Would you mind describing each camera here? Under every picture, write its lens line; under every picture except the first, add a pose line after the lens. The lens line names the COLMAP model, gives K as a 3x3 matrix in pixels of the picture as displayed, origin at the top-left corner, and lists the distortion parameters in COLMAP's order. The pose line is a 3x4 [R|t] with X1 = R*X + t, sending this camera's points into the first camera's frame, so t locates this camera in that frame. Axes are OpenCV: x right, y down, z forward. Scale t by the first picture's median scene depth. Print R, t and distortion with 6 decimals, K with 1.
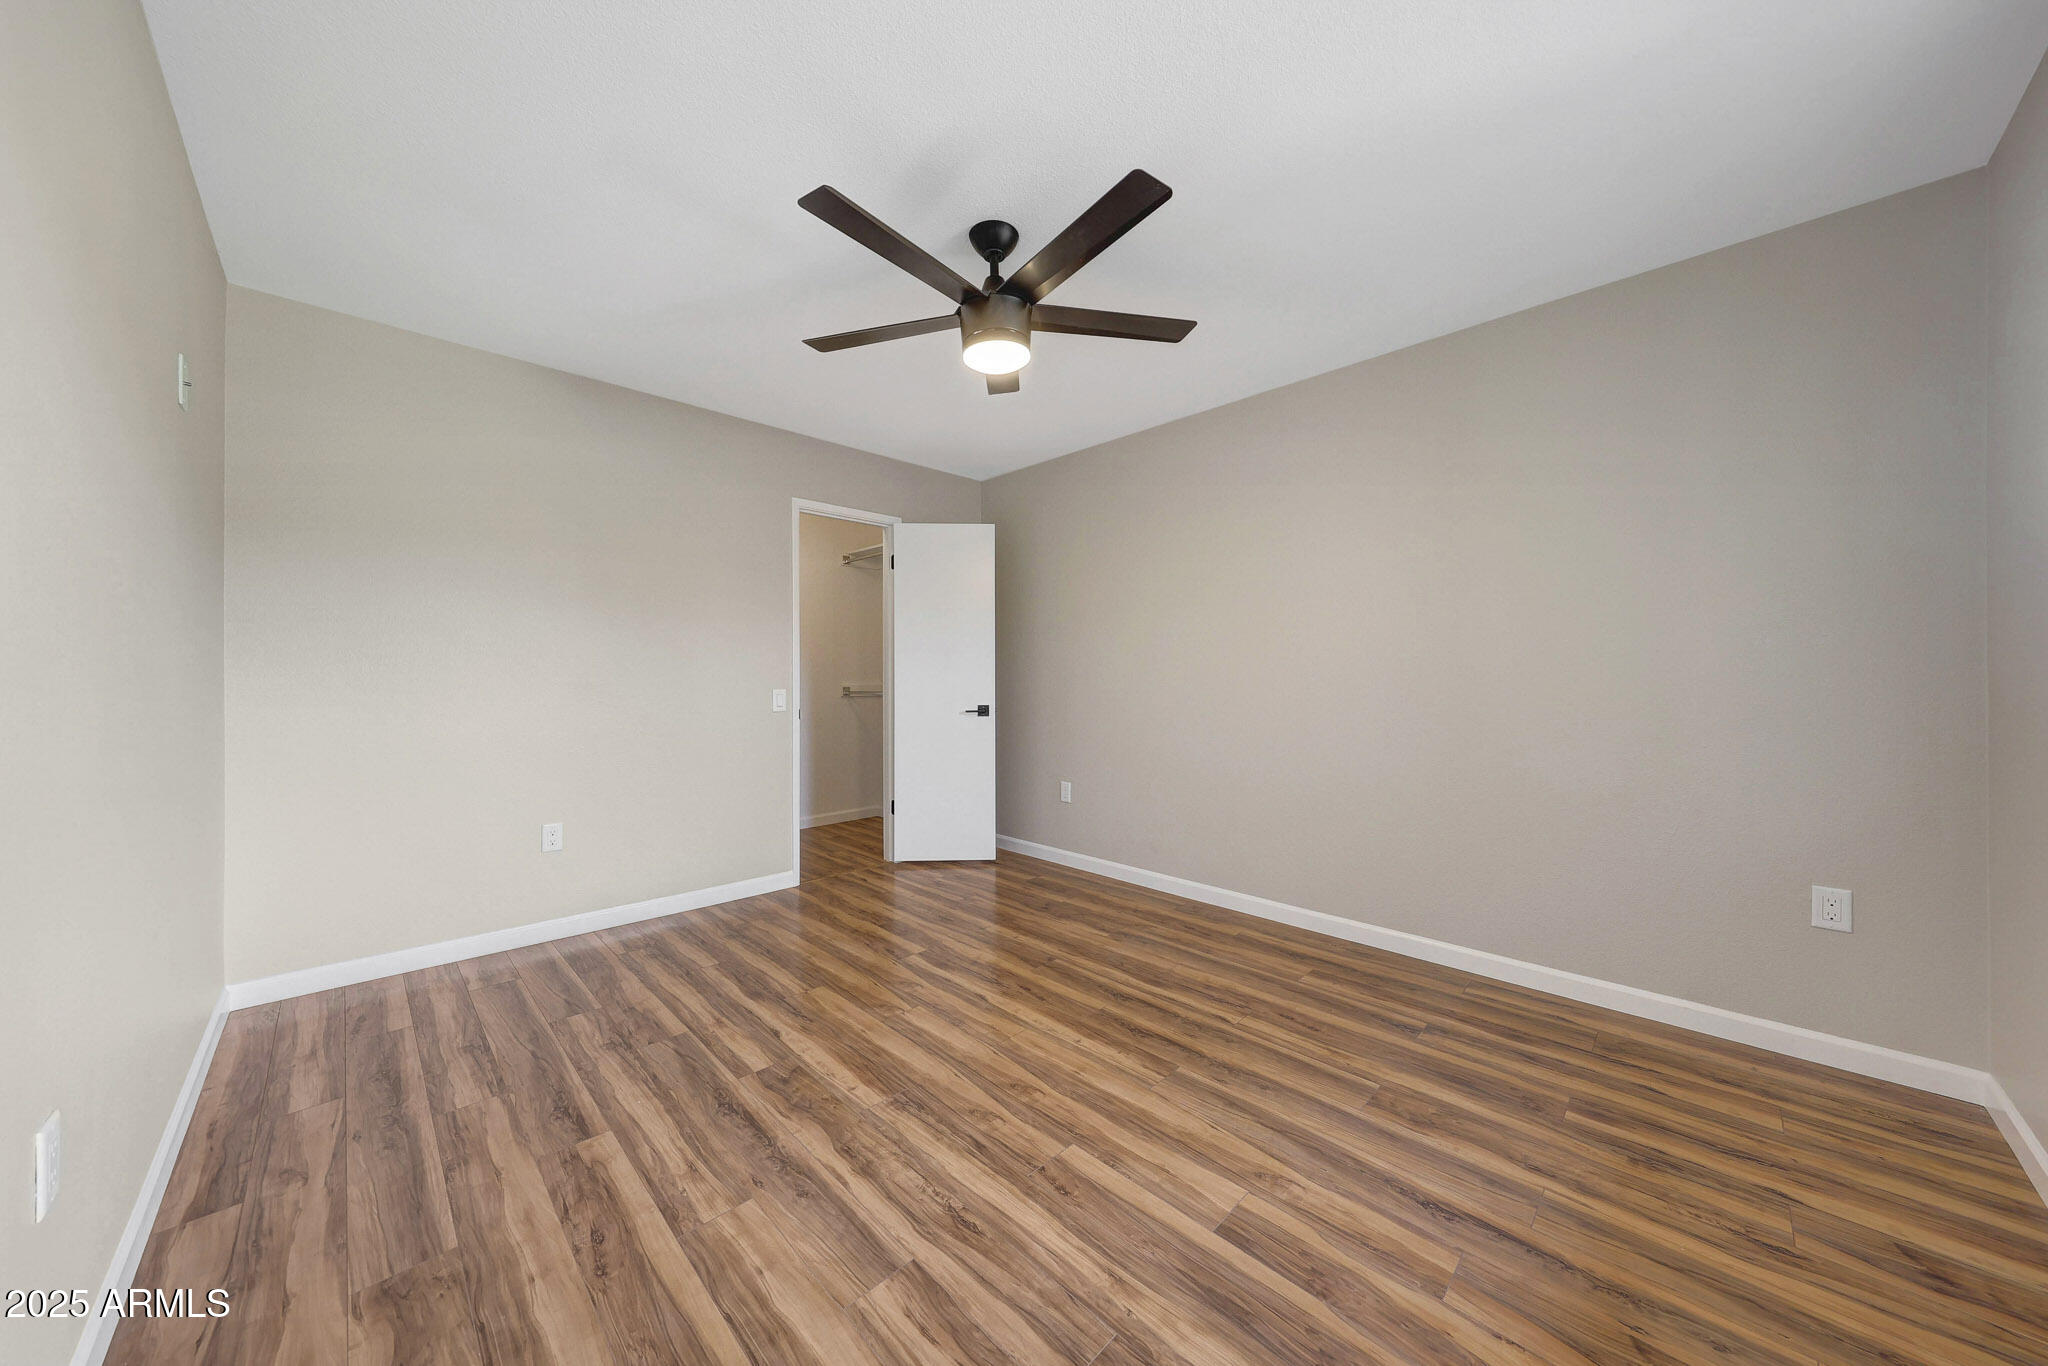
lens RADIAL K [[710.3, 0, 1024.0], [0, 710.3, 683.0], [0, 0, 1]] dist [-0.000357, 0.000192]
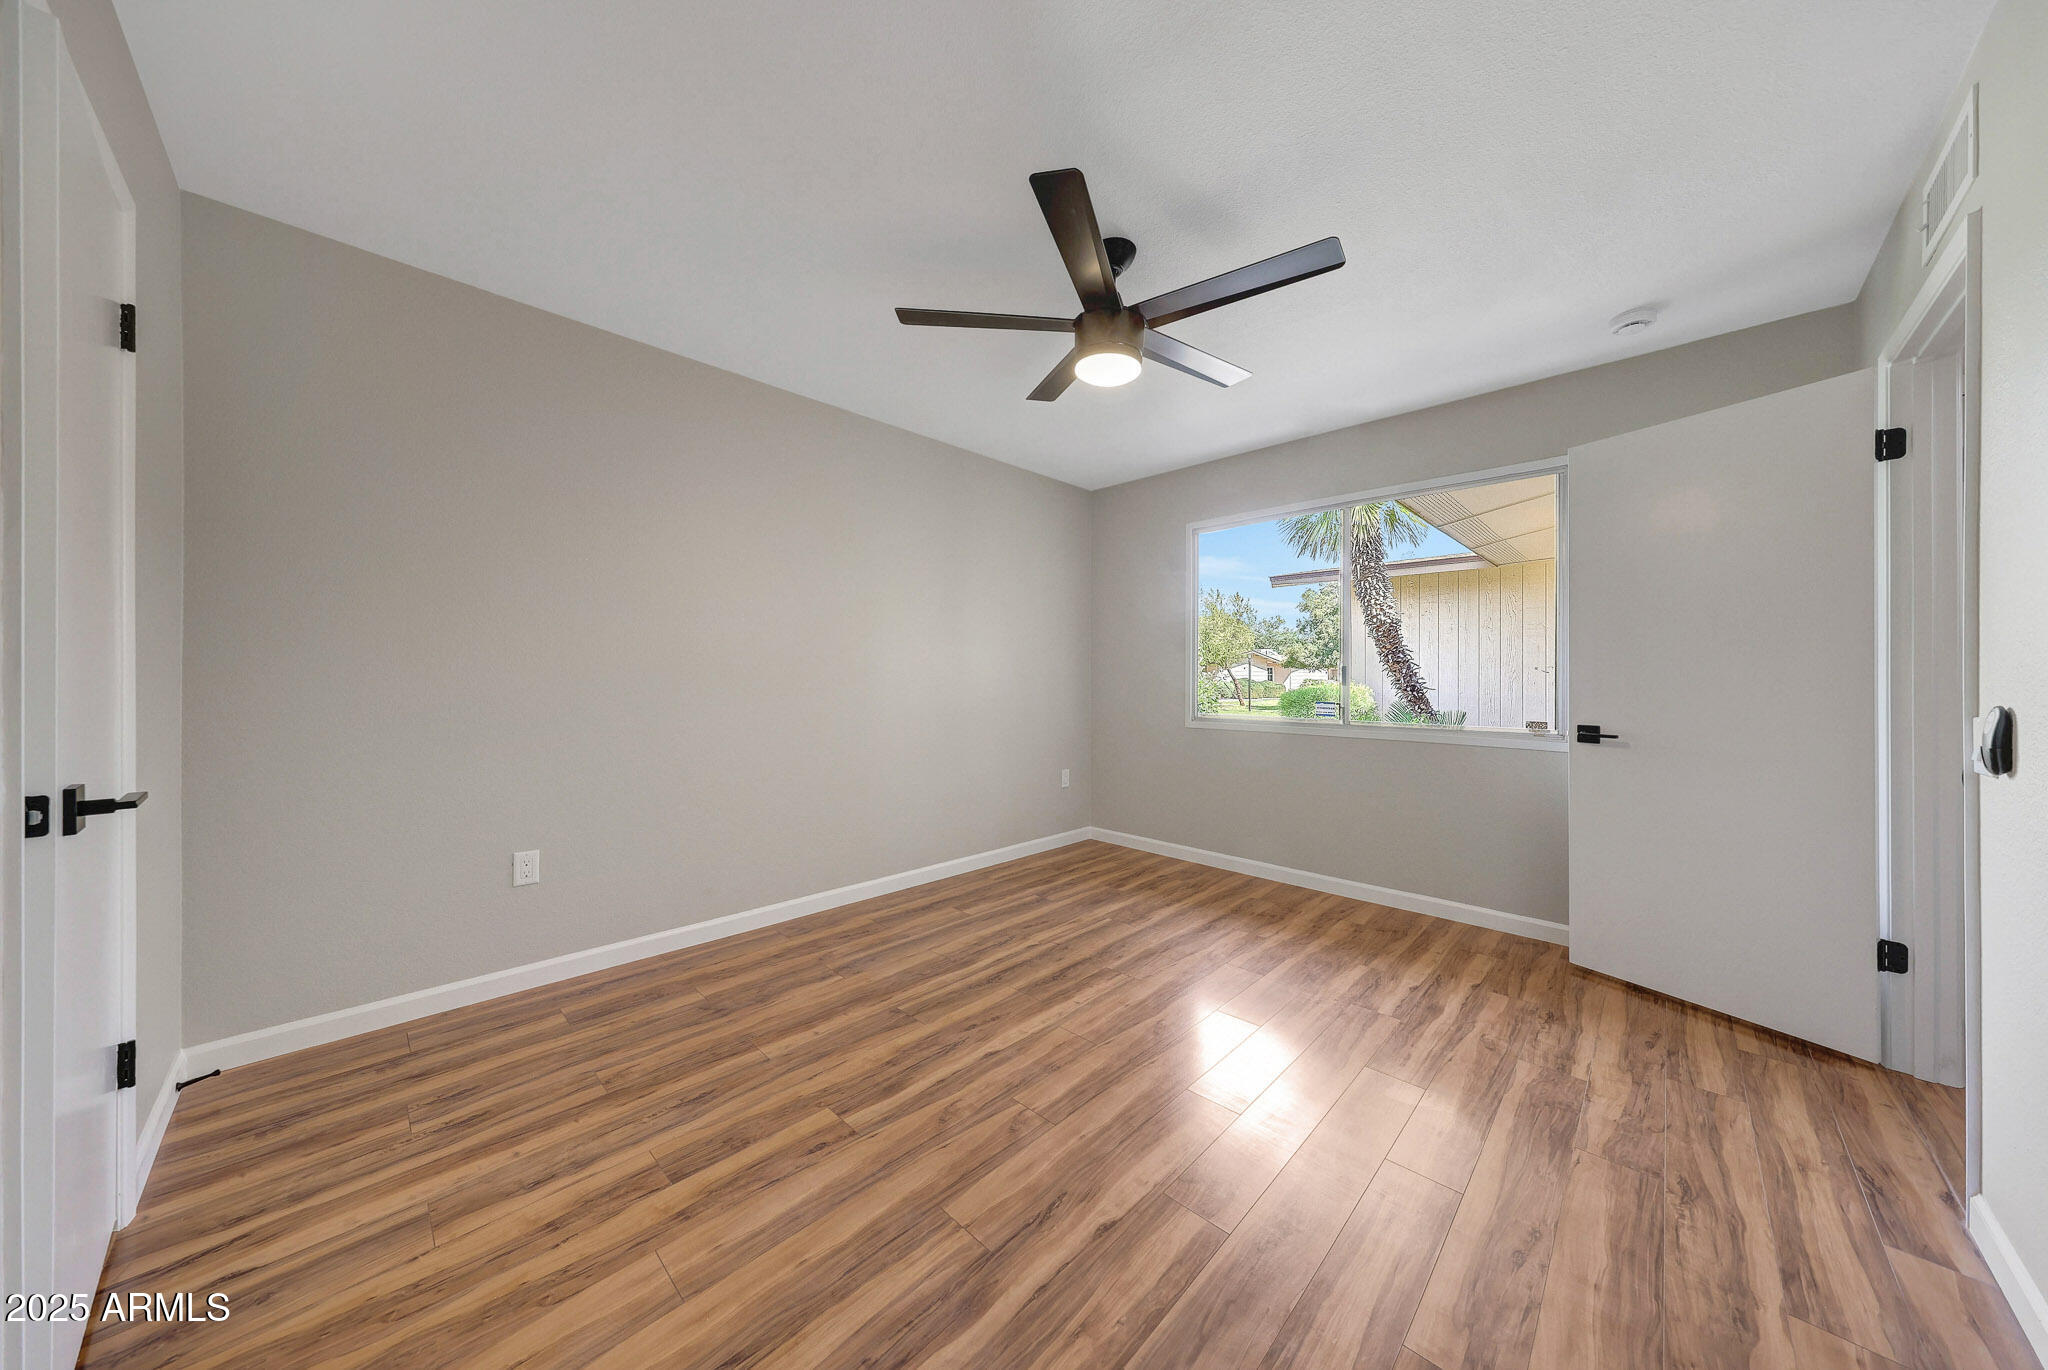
lens RADIAL K [[655.7, 0, 1023.7], [0, 655.7, 678.1], [0, 0, 1]] dist [0.001408, 0.000072]
pose [[-0.022590, 0.000348, 0.999745, -0.899254], [0.003969, 0.999992, -0.000259, -0.014485], [-0.999737, 0.003962, -0.022591, 1.024368]]
